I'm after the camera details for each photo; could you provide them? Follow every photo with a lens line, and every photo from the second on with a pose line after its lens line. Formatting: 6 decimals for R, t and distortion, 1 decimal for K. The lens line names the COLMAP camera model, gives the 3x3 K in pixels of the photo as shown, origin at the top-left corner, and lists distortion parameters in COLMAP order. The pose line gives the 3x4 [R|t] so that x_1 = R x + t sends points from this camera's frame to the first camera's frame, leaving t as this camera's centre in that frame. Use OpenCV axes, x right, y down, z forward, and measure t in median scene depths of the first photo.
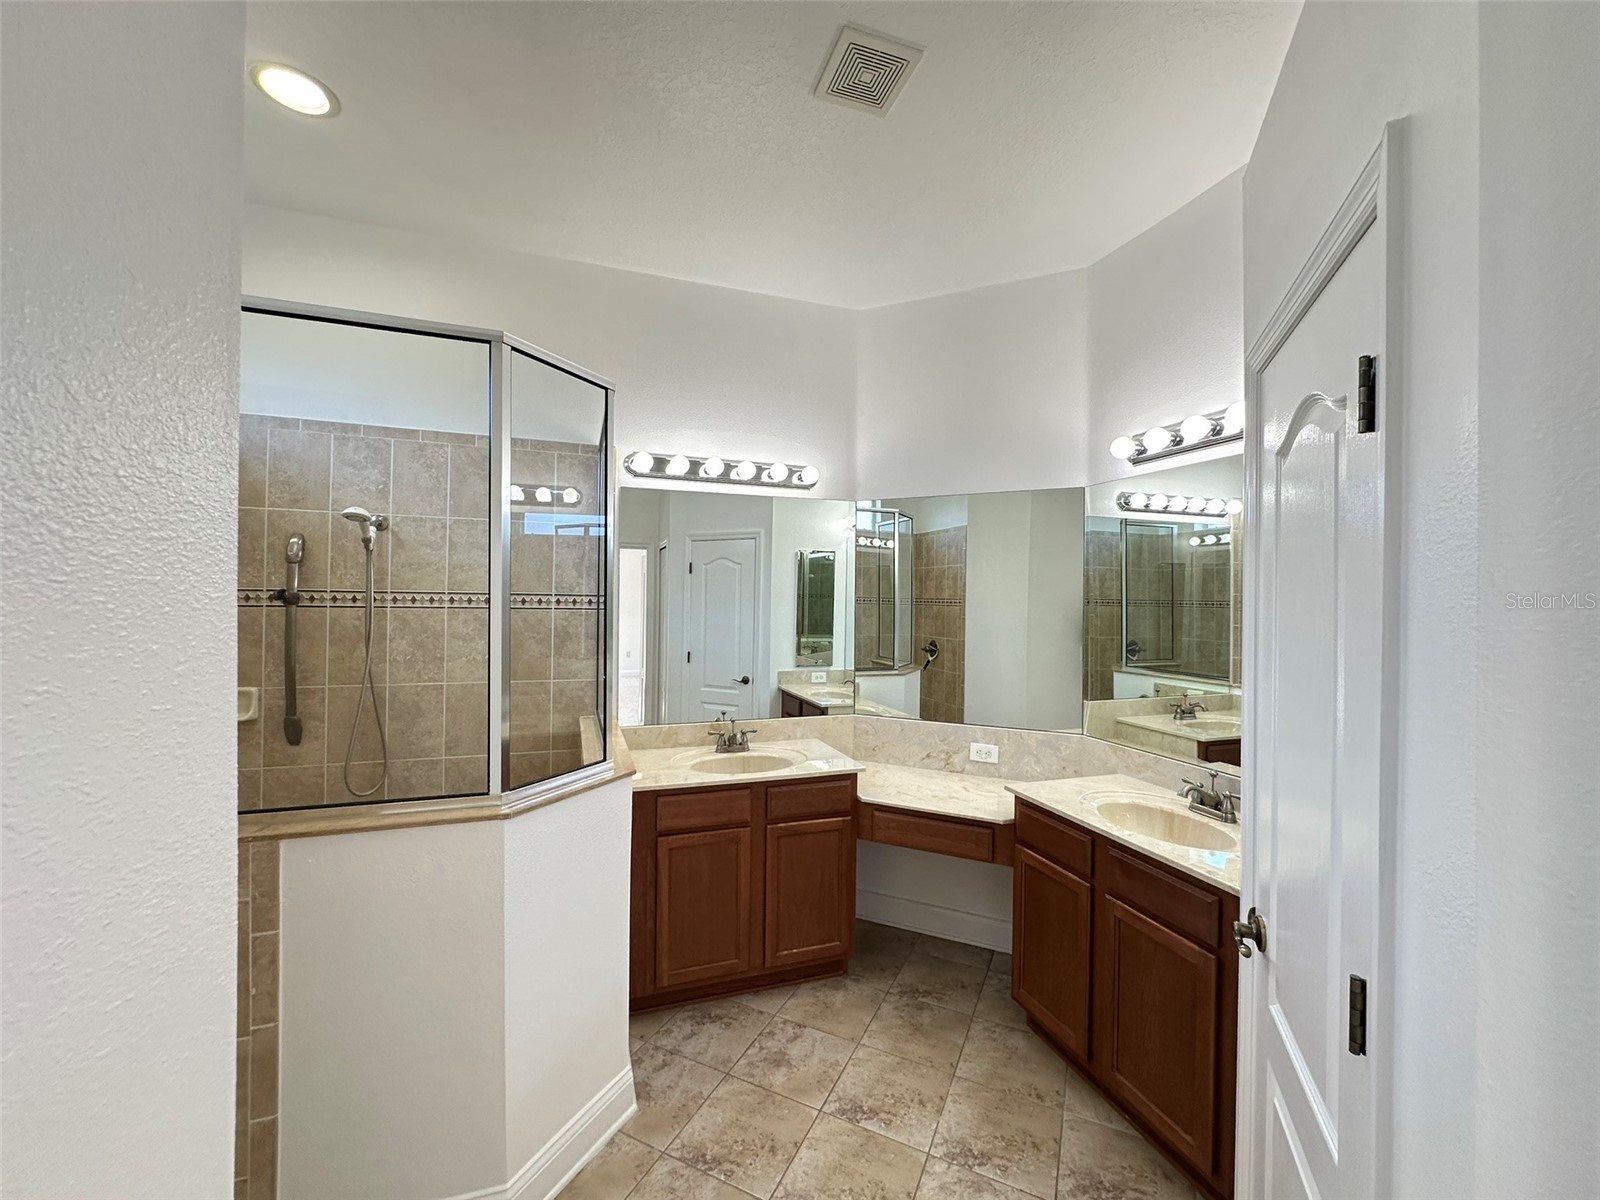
lens RADIAL K [[637.9, 0, 800.2], [0, 637.9, 601.8], [0, 0, 1]] dist [-0.002074, 0.000037]
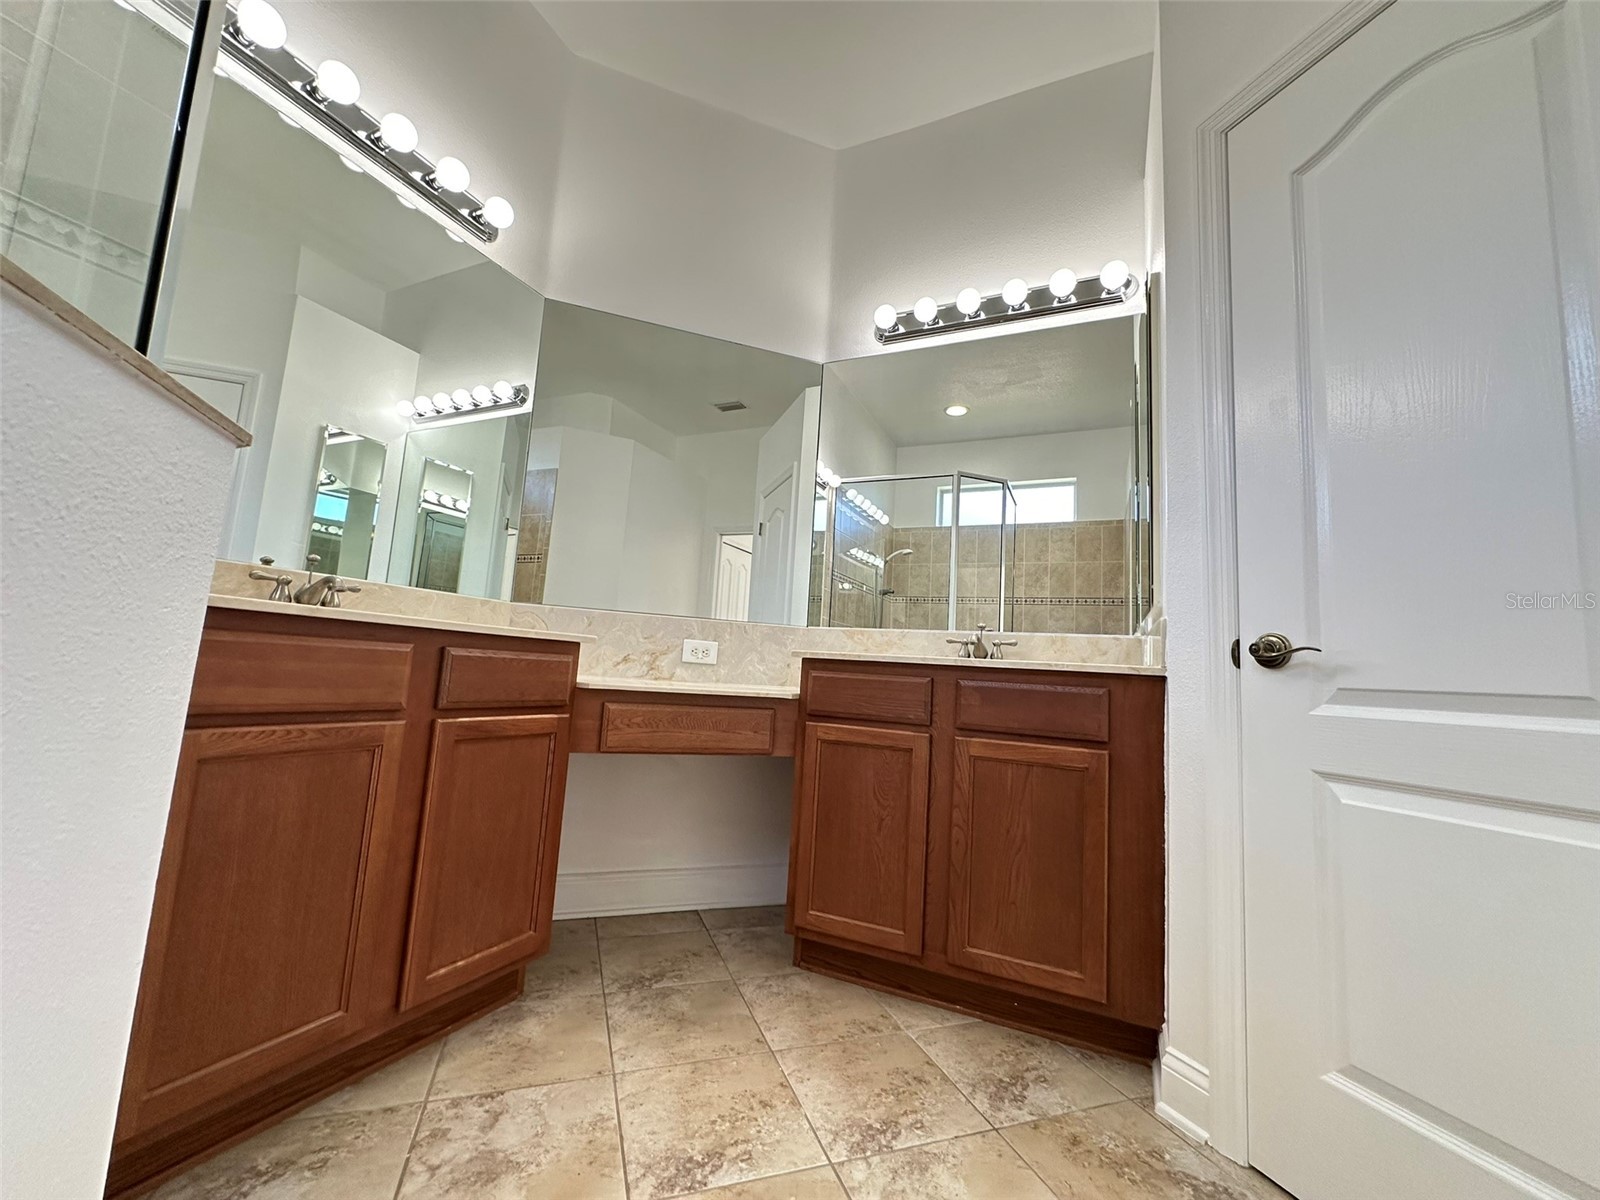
lens RADIAL K [[637.9, 0, 801.3], [0, 637.9, 596.8], [0, 0, 1]] dist [-0.002074, 0.000037]
pose [[0.696029, 0.113563, 0.708976, -0.235306], [-0.049350, 0.992644, -0.110552, 0.310302], [-0.716316, 0.041959, 0.696513, 0.446072]]
